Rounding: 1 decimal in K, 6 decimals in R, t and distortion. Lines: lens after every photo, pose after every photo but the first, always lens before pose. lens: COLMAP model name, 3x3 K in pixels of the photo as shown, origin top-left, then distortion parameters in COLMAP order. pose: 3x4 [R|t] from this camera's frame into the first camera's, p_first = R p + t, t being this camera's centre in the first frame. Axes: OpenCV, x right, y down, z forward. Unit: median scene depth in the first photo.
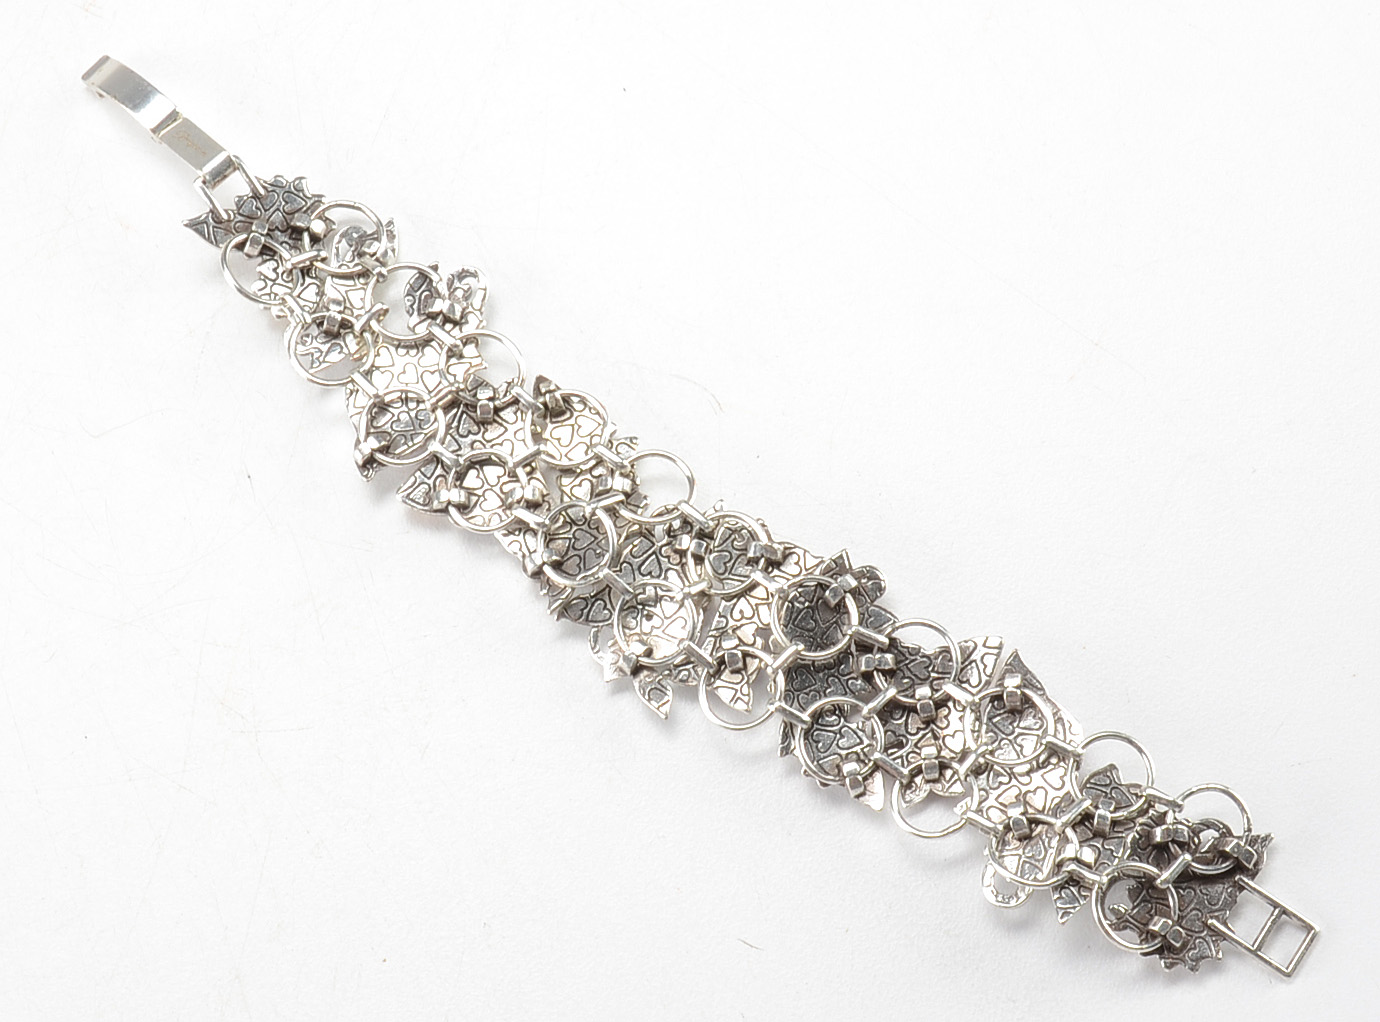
lens RADIAL K [[2418.3, 0, 690.0], [0, 2418.3, 511.0], [0, 0, 1]] dist [-0.007891, 0.008932]
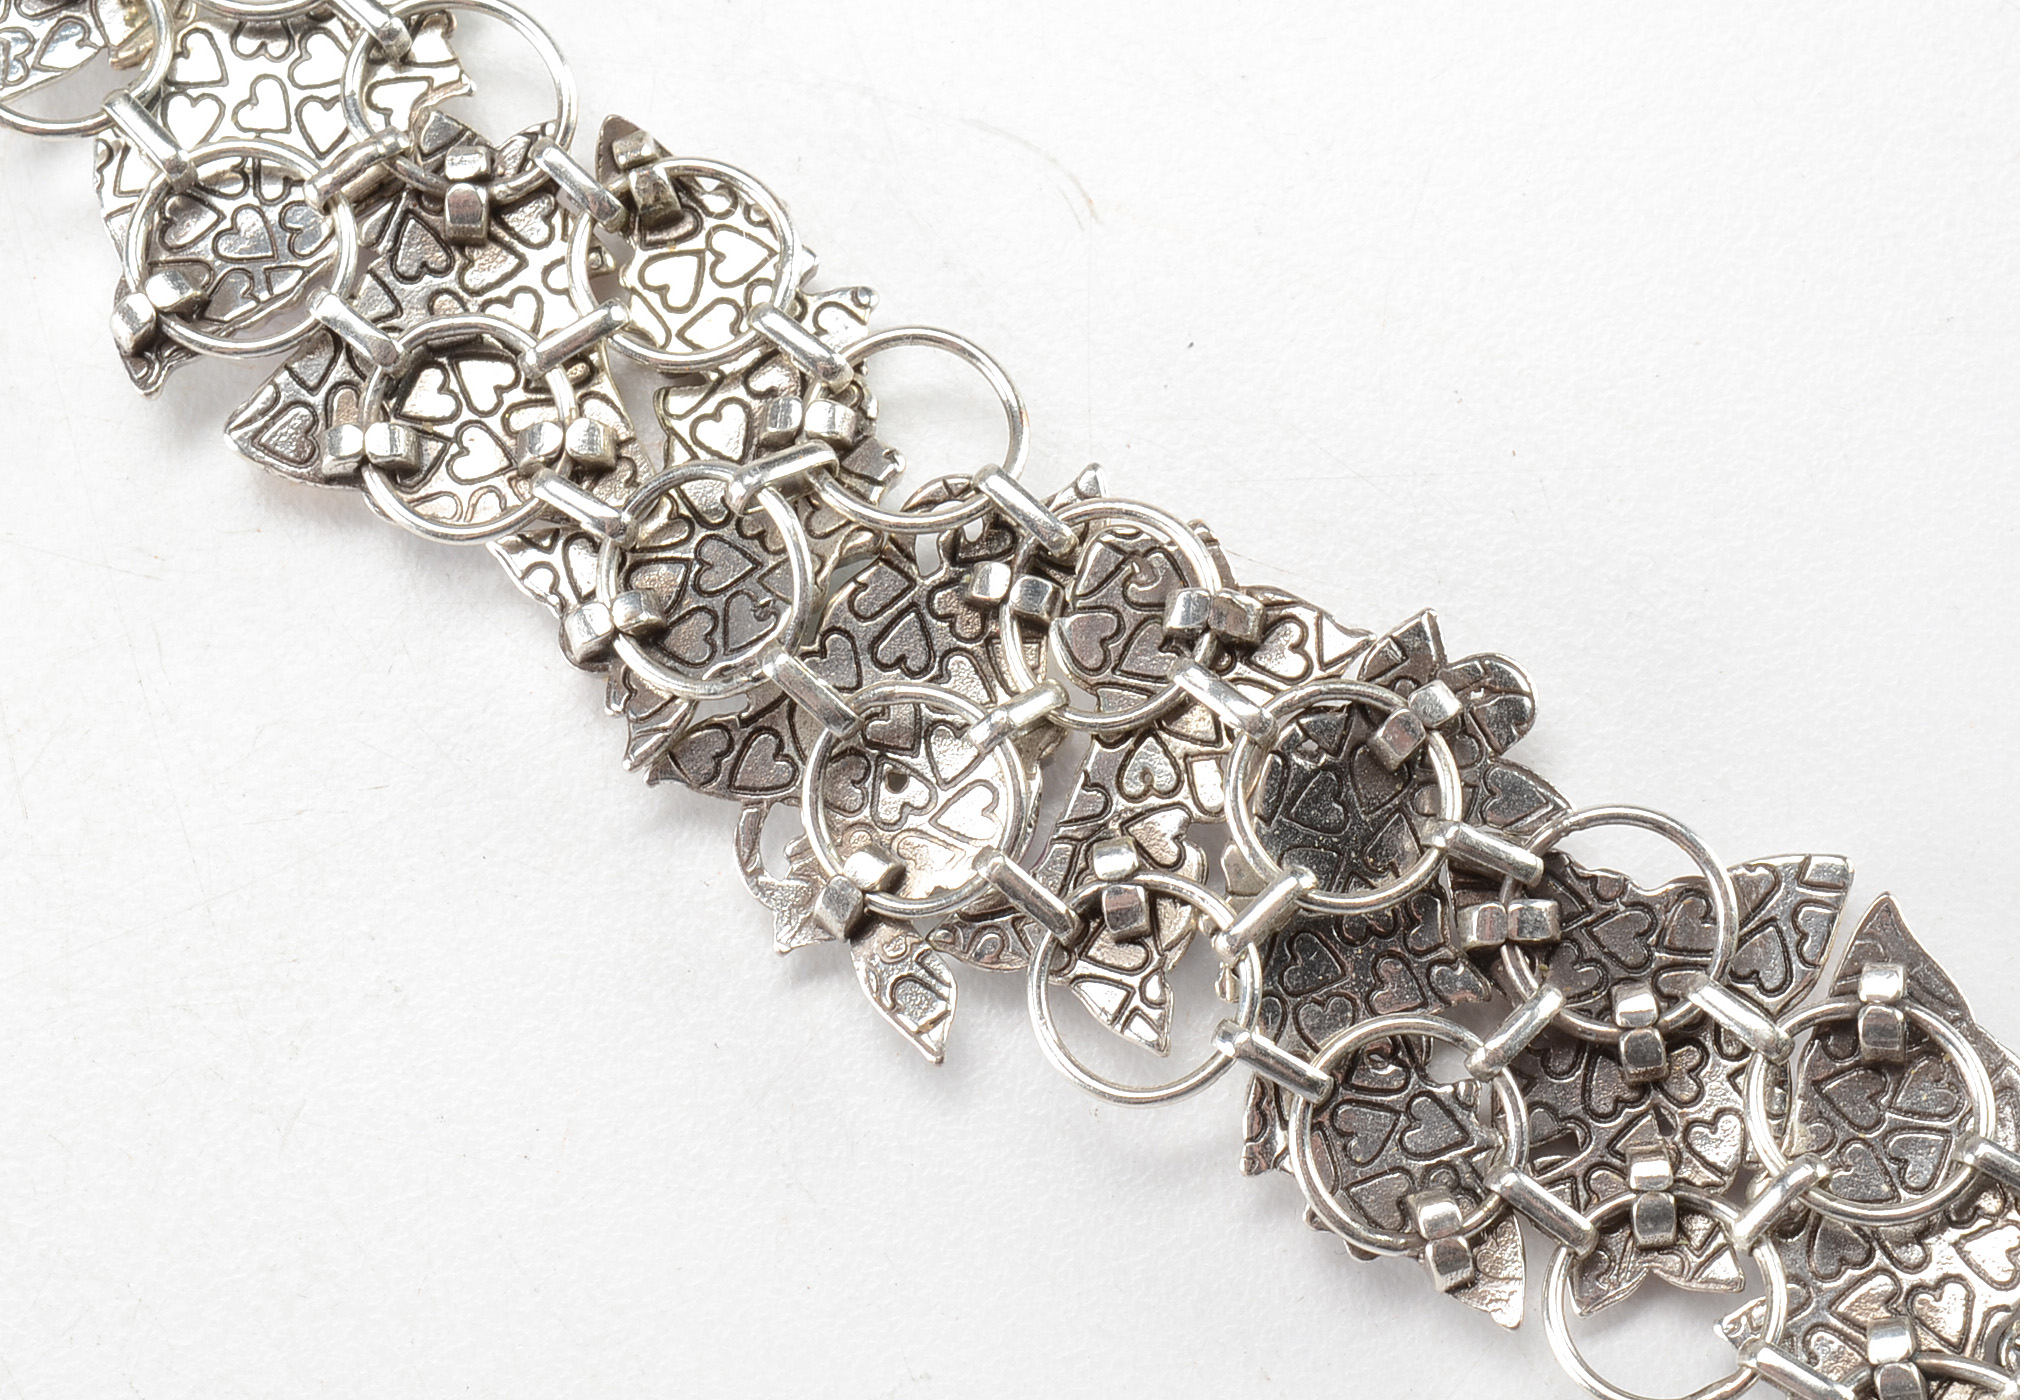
lens RADIAL K [[4973.8, 0, 1010.0], [0, 4973.8, 700.0], [0, 0, 1]] dist [0.052148, 0.291004]
pose [[0.999789, 0.017532, 0.010700, -0.007929], [-0.018256, 0.997255, 0.071759, -0.023985], [-0.009413, -0.071939, 0.997365, 0.237586]]
